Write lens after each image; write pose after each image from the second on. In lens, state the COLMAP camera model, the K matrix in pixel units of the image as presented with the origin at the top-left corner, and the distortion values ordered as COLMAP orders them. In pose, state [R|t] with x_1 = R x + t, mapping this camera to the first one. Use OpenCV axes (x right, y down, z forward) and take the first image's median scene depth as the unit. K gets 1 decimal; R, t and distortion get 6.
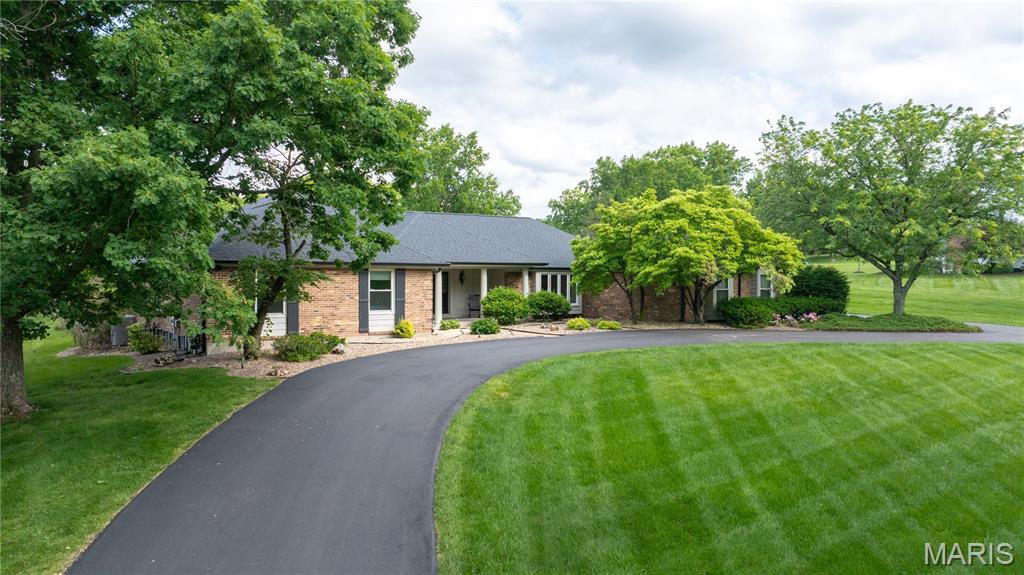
lens RADIAL K [[755.8, 0, 512.0], [0, 755.8, 287.5], [0, 0, 1]] dist [-0.018670, 0.001224]
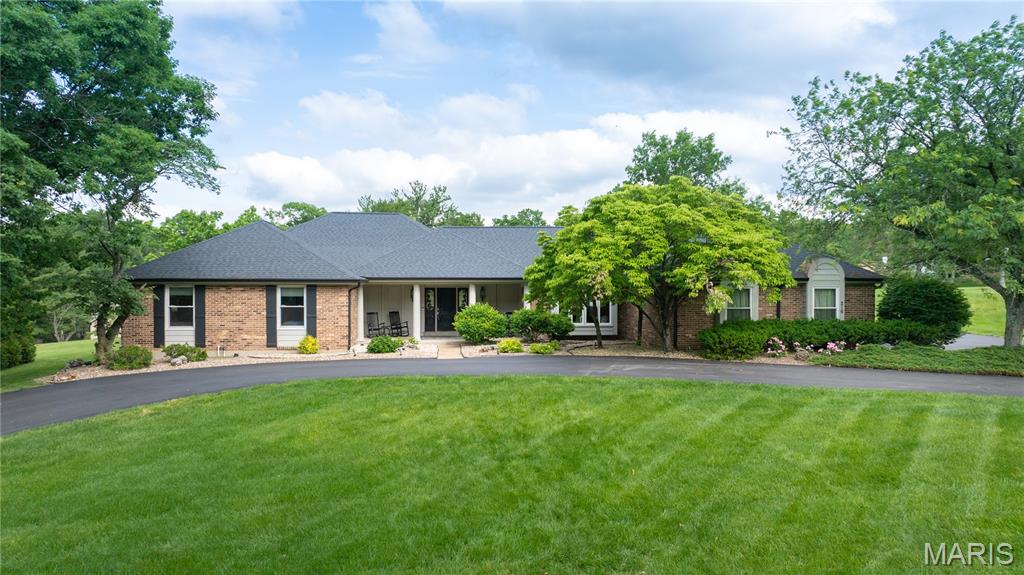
lens RADIAL K [[755.8, 0, 512.0], [0, 755.8, 287.5], [0, 0, 1]] dist [-0.018670, 0.001224]
pose [[0.852694, -0.008018, -0.522349, 0.592328], [-0.003998, 0.999753, -0.021872, -0.000498], [0.522395, 0.020739, 0.852451, 0.272963]]
